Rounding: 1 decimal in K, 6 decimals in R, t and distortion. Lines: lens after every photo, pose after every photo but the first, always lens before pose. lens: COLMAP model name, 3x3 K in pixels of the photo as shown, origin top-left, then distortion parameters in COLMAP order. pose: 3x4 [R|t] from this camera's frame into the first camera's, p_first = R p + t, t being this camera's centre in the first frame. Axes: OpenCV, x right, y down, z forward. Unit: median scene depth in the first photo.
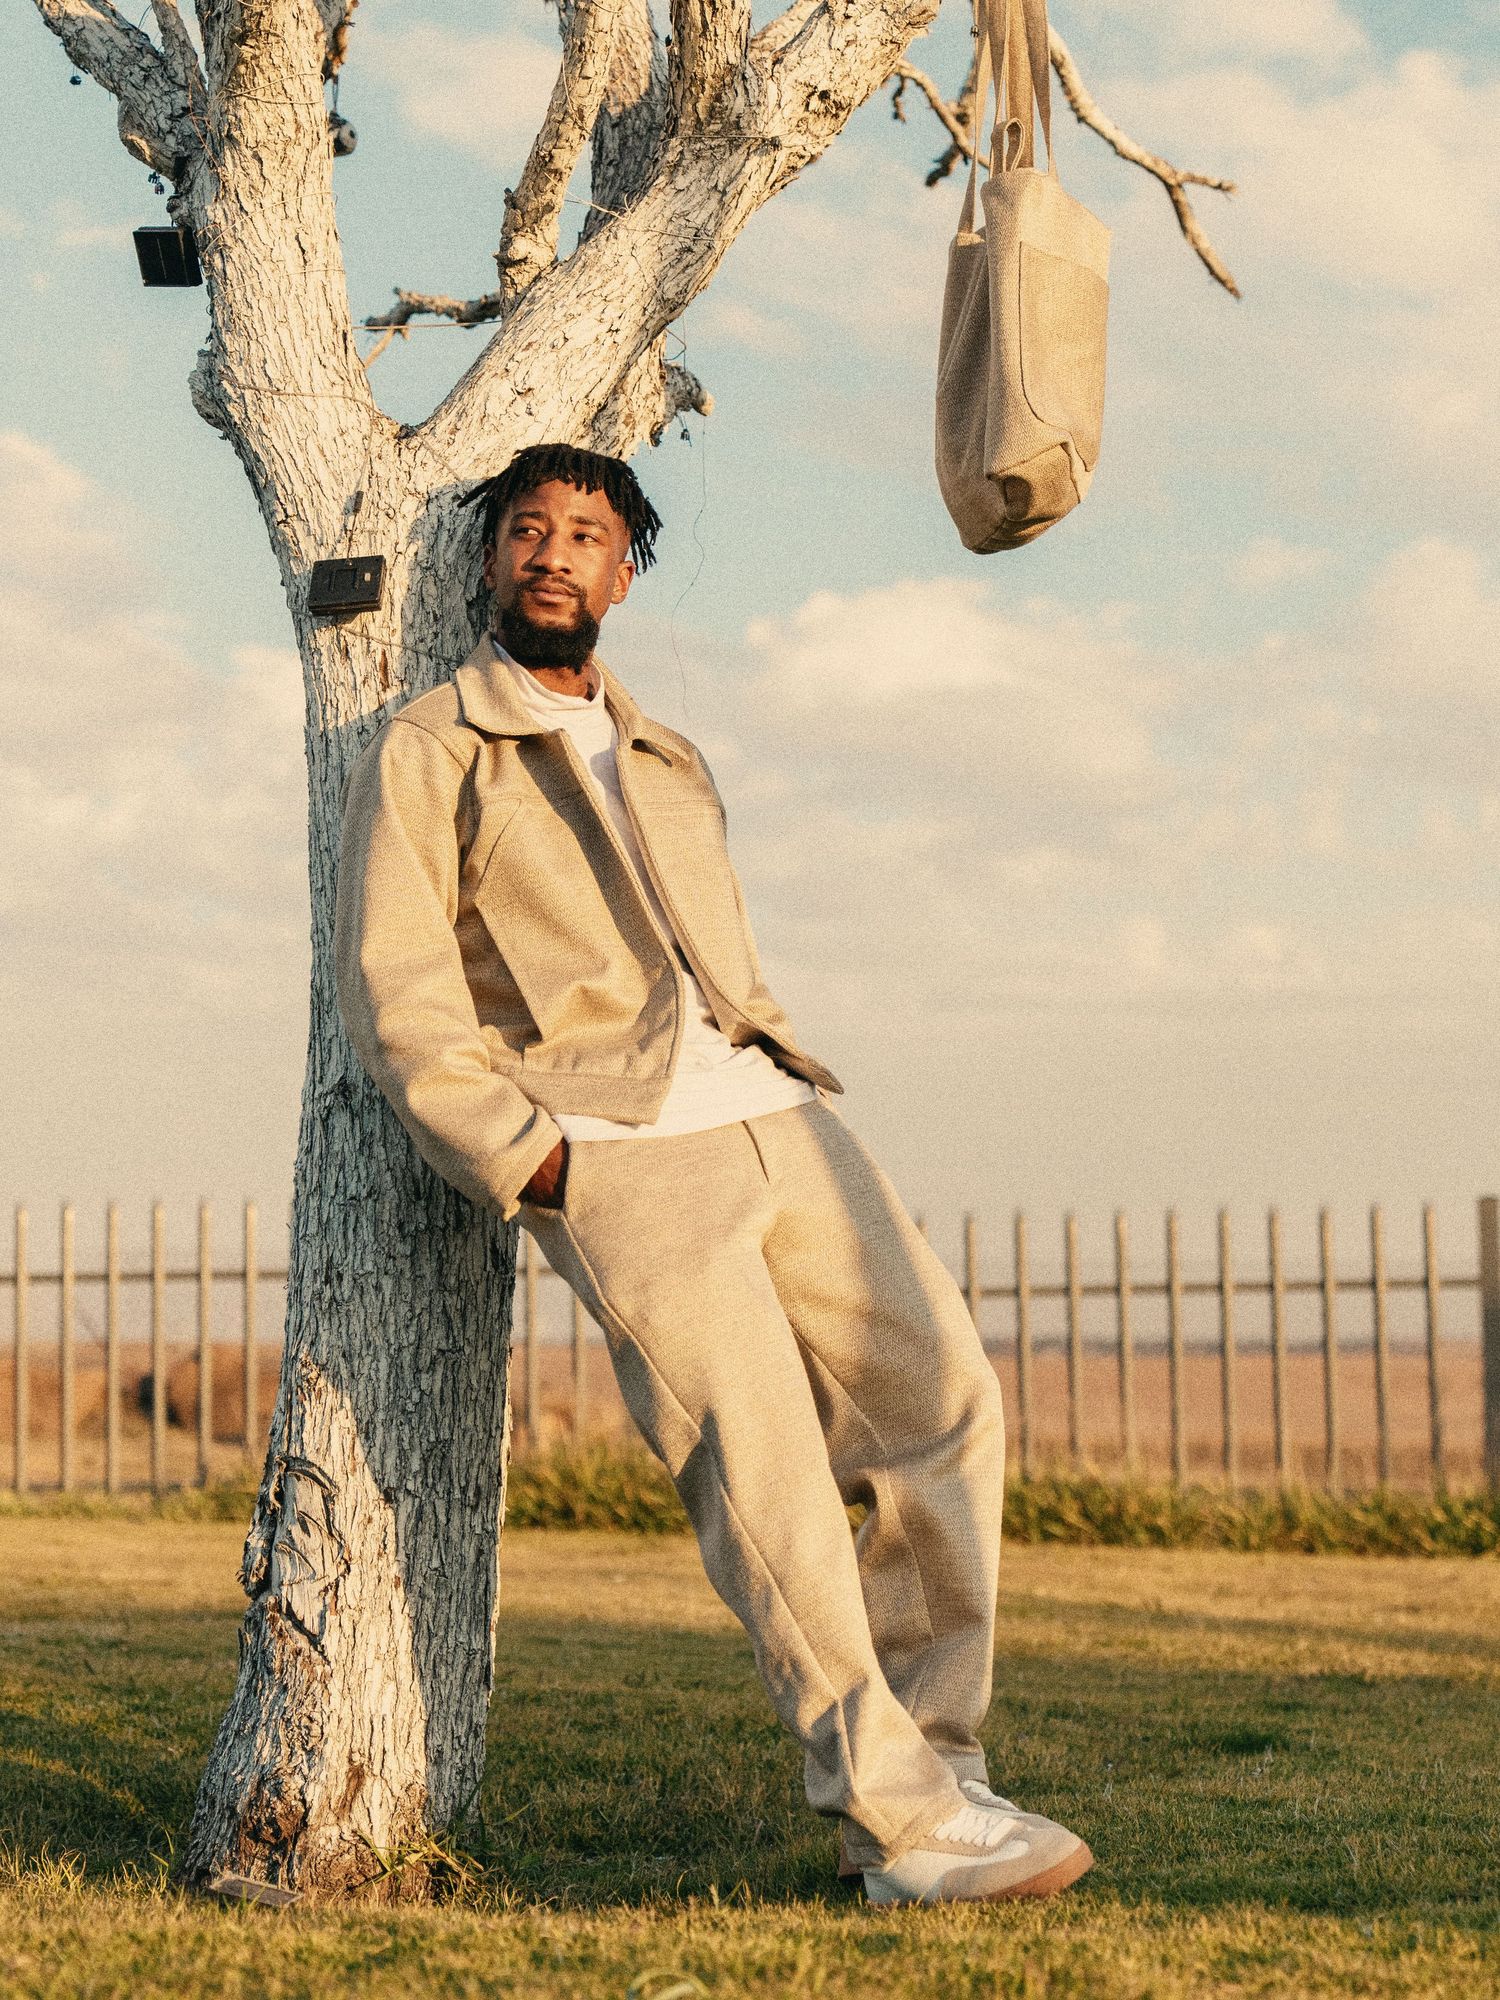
lens RADIAL K [[3322.3, 0, 749.8], [0, 3322.3, 1000.2], [0, 0, 1]] dist [0.004511, 0.000000]
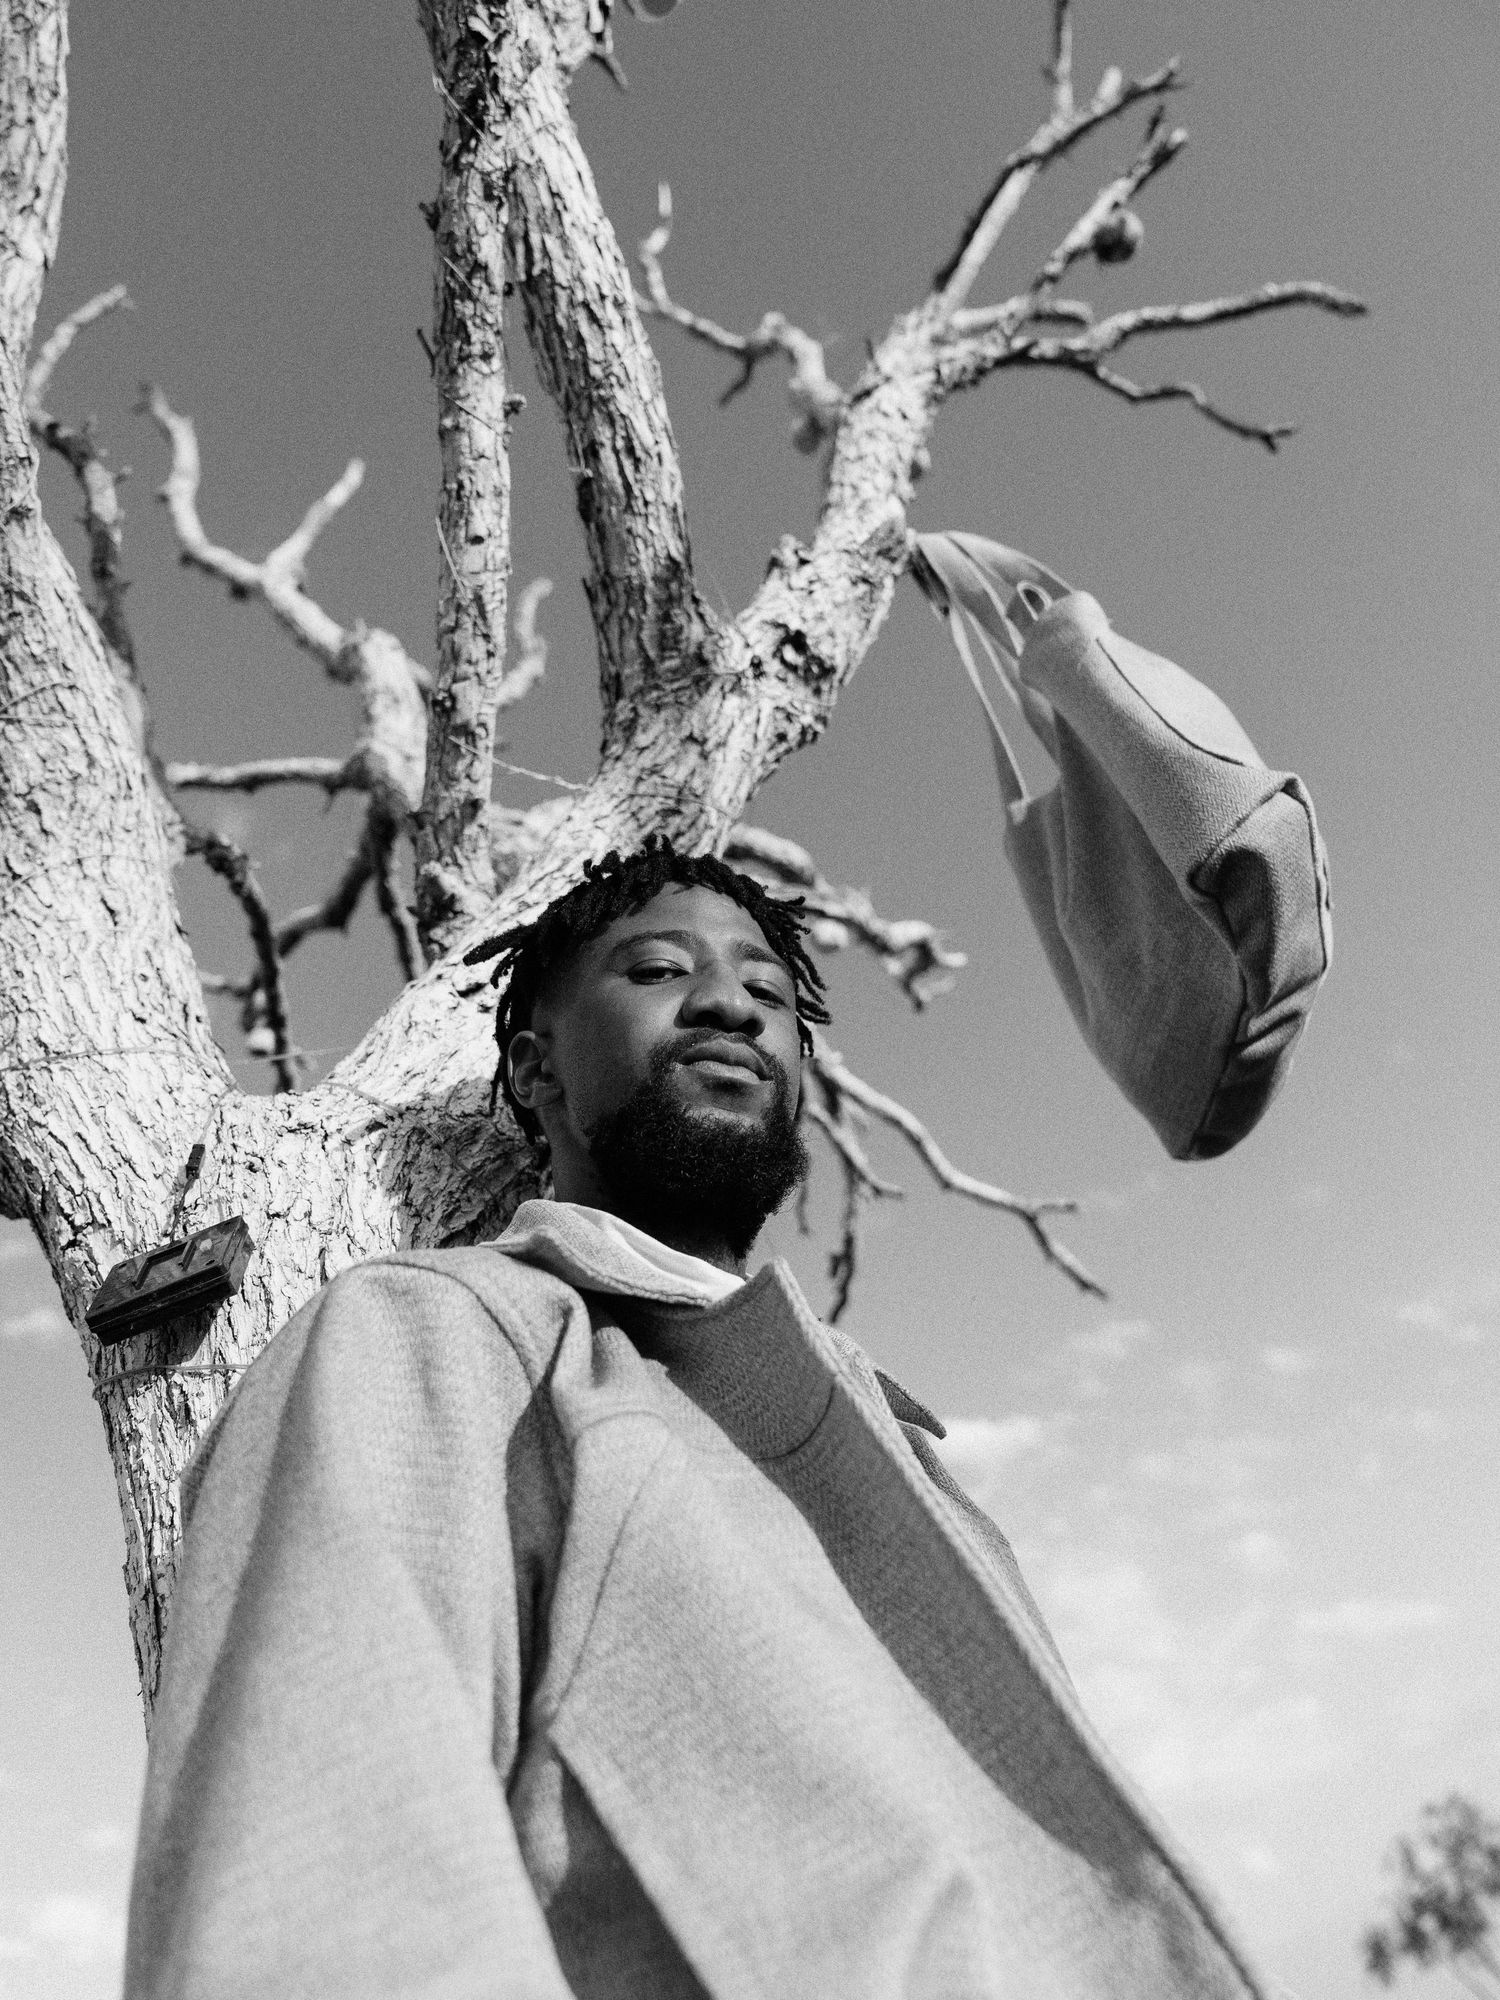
lens RADIAL K [[1639.5, 0, 753.7], [0, 1639.5, 1001.3], [0, 0, 1]] dist [-0.004744, -0.004036]
pose [[0.967523, -0.220640, 0.123361, -0.054884], [0.251856, 0.799609, -0.545154, 0.000531], [0.021642, 0.558518, 0.829210, 0.748182]]
